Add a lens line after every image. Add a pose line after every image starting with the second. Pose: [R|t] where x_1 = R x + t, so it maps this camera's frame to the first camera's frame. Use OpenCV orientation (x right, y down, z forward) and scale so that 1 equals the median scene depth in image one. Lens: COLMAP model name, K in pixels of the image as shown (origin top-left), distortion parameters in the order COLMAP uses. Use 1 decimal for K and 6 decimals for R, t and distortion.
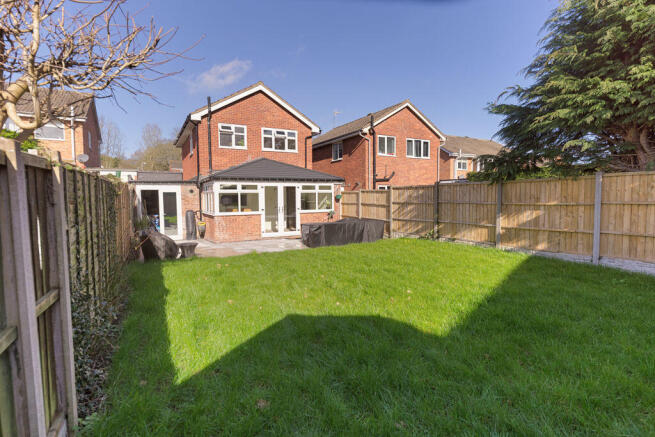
lens RADIAL K [[319.0, 0, 330.3], [0, 319.0, 215.0], [0, 0, 1]] dist [-0.003634, 0.000409]
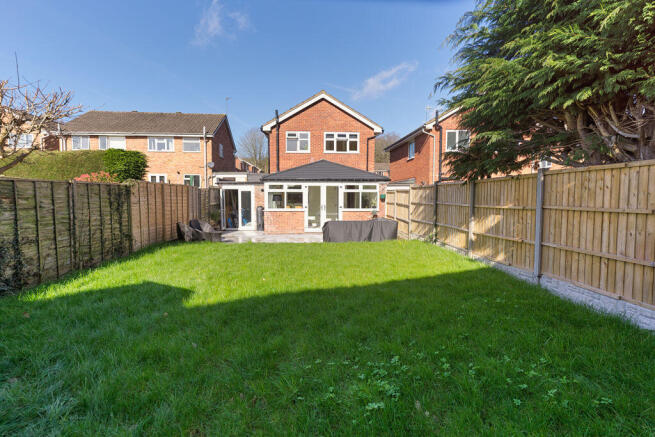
lens RADIAL K [[319.0, 0, 327.0], [0, 319.0, 216.8], [0, 0, 1]] dist [-0.003634, 0.000409]
pose [[0.902381, 0.039765, -0.429102, 0.307422], [-0.035783, 0.999209, 0.017347, -0.003851], [0.429452, -0.000299, 0.903090, 0.017781]]
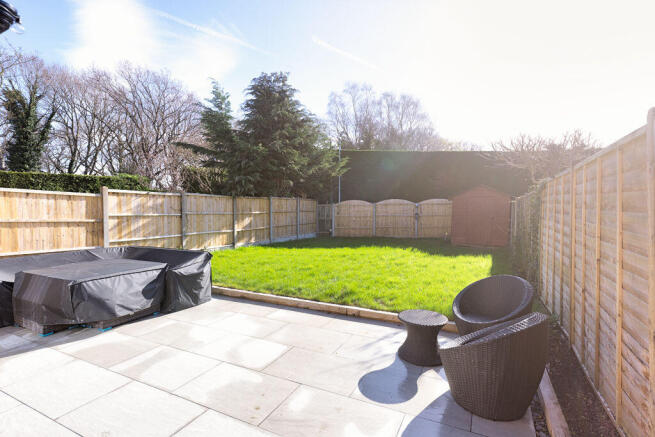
lens RADIAL K [[319.0, 0, 327.5], [0, 319.0, 216.4], [0, 0, 1]] dist [-0.003634, 0.000409]
pose [[-0.570628, -0.006821, 0.821180, -0.432613], [0.054388, 0.997456, 0.046079, -0.035641], [-0.819405, 0.070956, -0.568806, 0.805988]]
